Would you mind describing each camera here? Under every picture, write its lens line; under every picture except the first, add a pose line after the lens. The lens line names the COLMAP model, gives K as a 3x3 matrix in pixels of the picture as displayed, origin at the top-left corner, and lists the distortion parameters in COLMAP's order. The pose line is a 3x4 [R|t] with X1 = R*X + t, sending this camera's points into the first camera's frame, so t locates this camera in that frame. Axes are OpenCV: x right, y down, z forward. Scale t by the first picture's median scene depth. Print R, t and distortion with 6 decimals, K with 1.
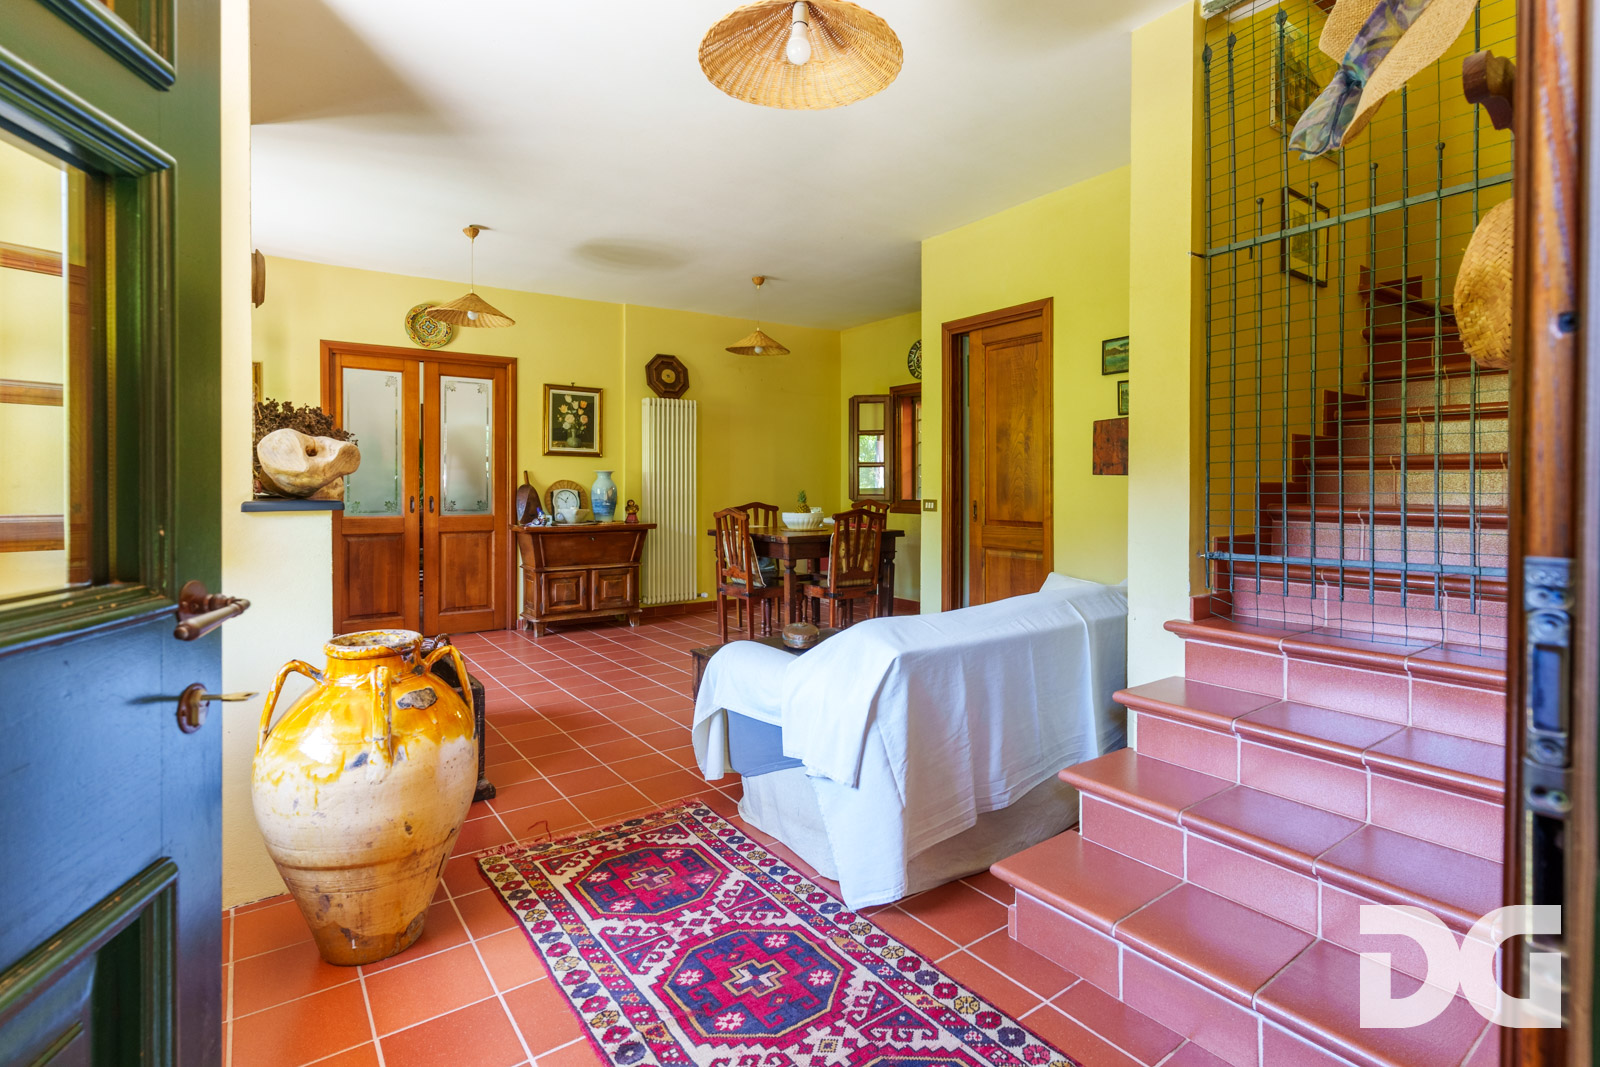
lens RADIAL K [[767.4, 0, 803.6], [0, 767.4, 487.8], [0, 0, 1]] dist [0.005030, -0.000272]
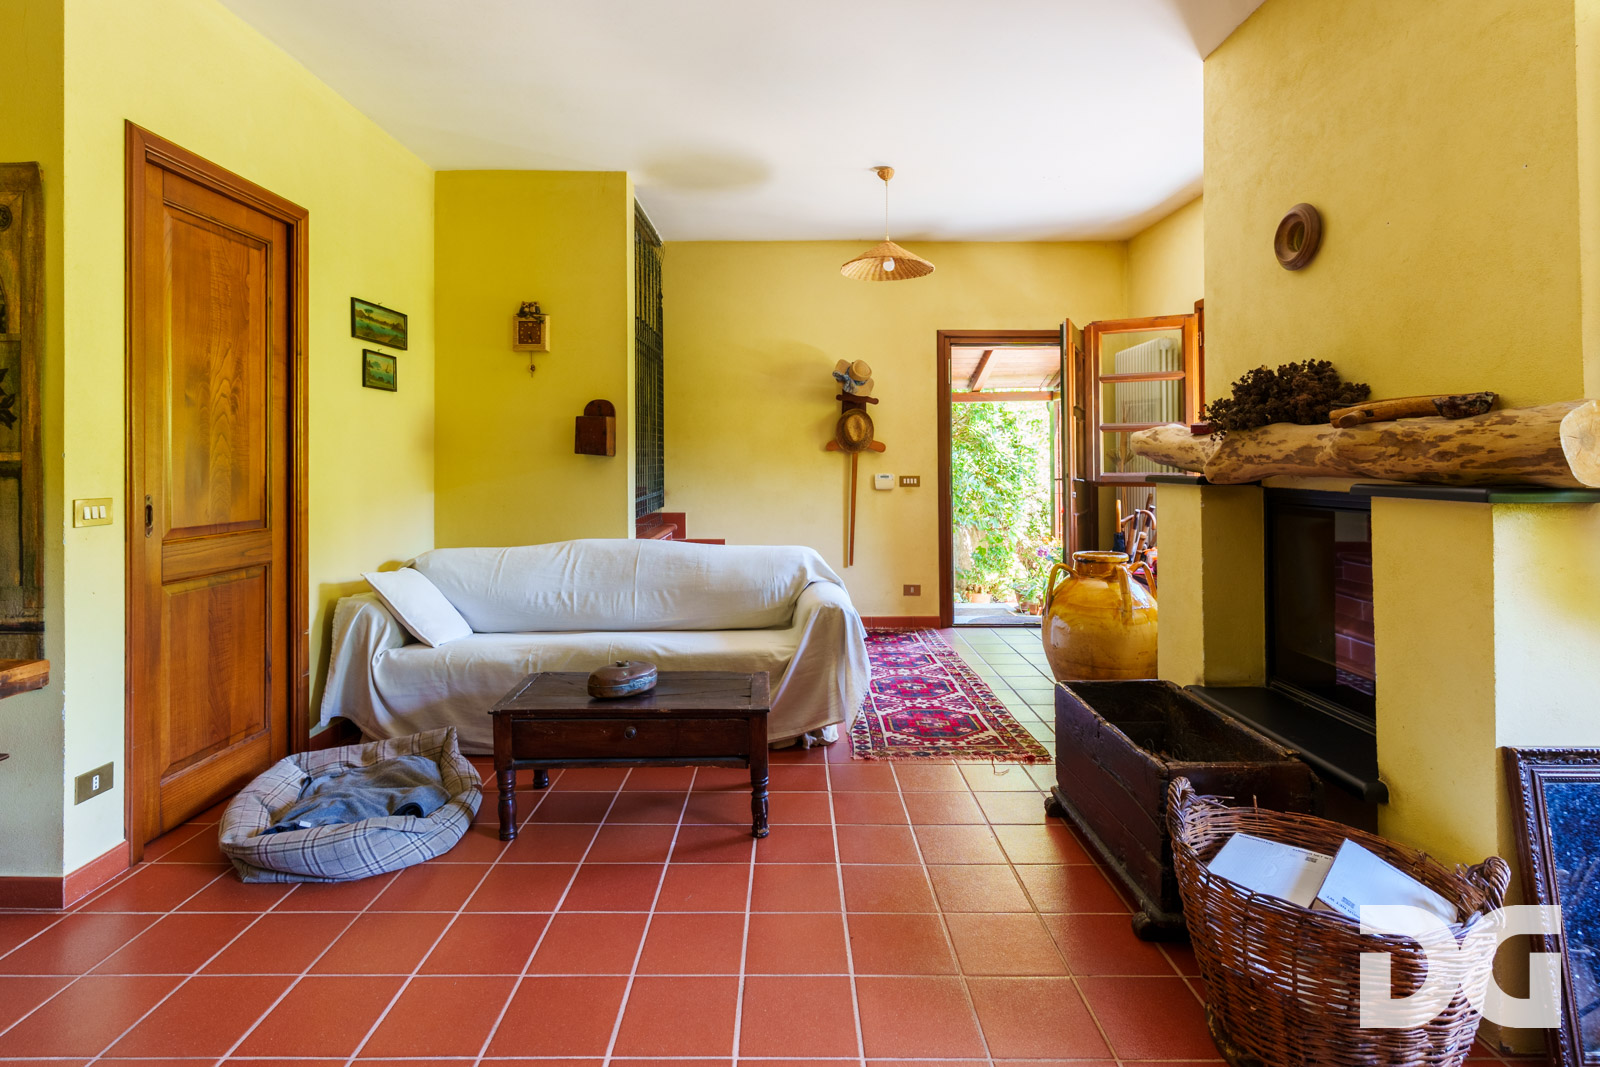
lens RADIAL K [[824.6, 0, 787.8], [0, 824.6, 455.3], [0, 0, 1]] dist [0.002810, 0.002955]
pose [[-0.812955, 0.007972, 0.582273, -0.819996], [0.006973, 0.999968, -0.003956, -0.009465], [-0.582285, 0.000845, -0.812984, 2.226598]]
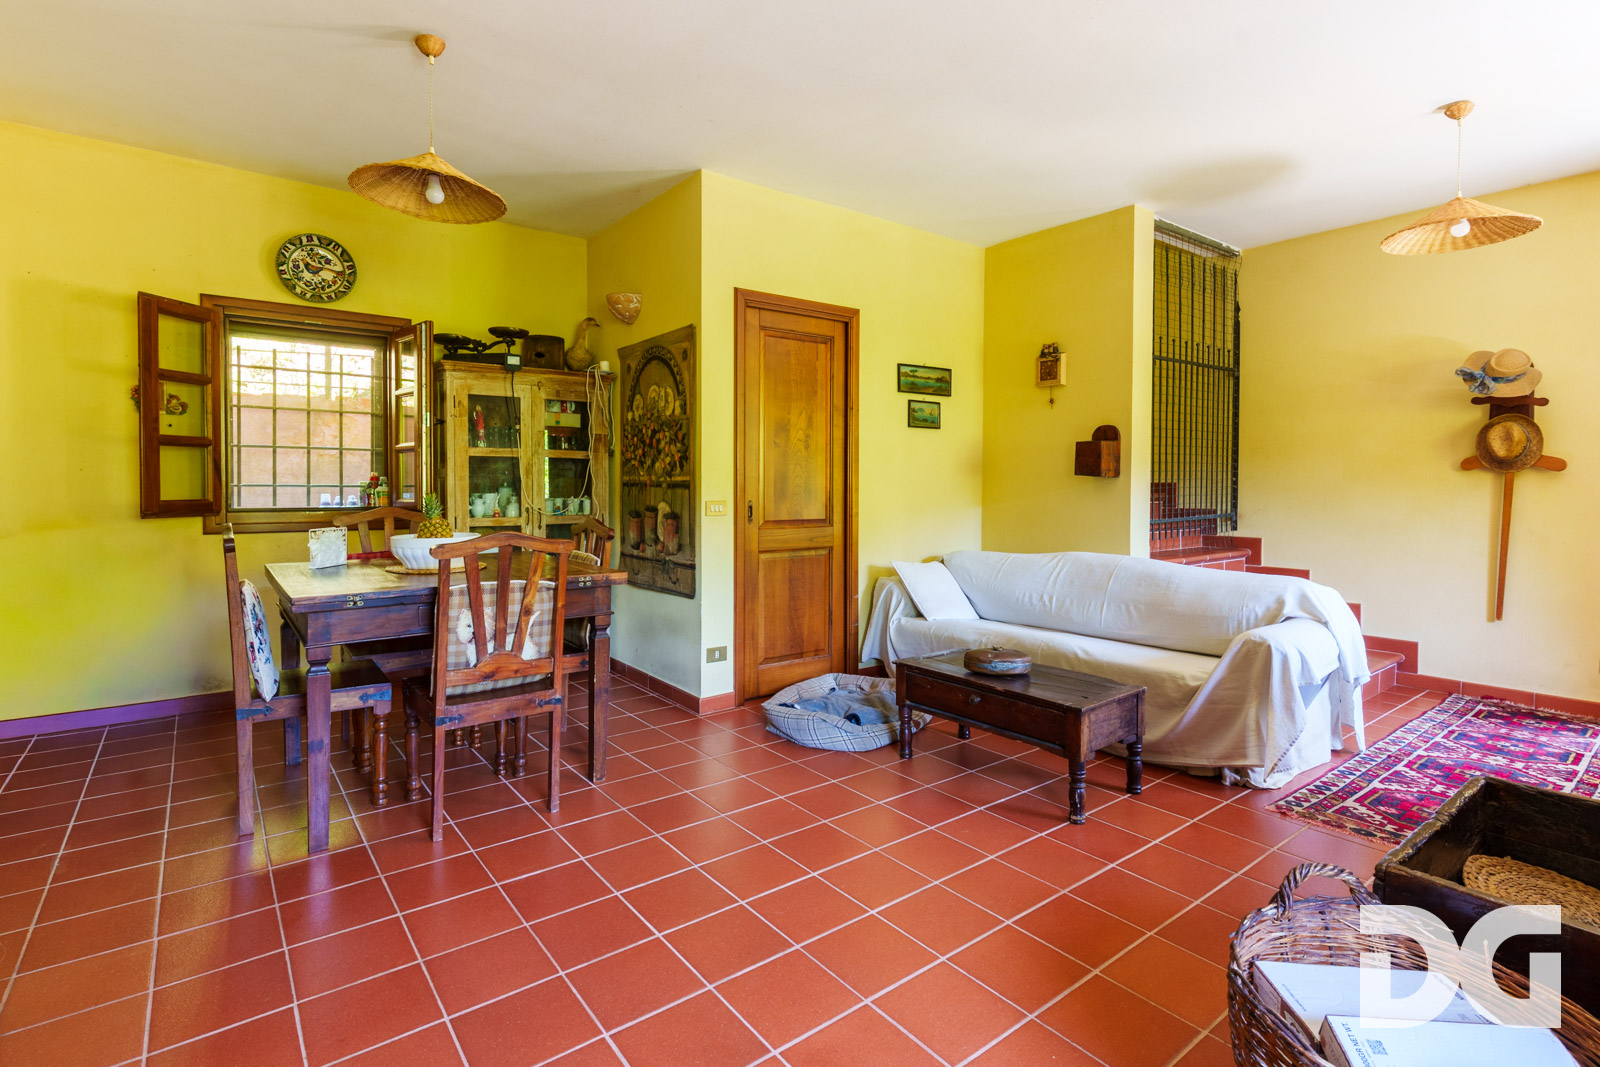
lens RADIAL K [[767.4, 0, 762.7], [0, 767.4, 500.3], [0, 0, 1]] dist [0.005030, -0.000272]
pose [[-0.012427, -0.019633, 0.999730, -1.227295], [0.002912, 0.999802, 0.019670, -0.002111], [-0.999919, 0.003156, -0.012367, 1.850957]]
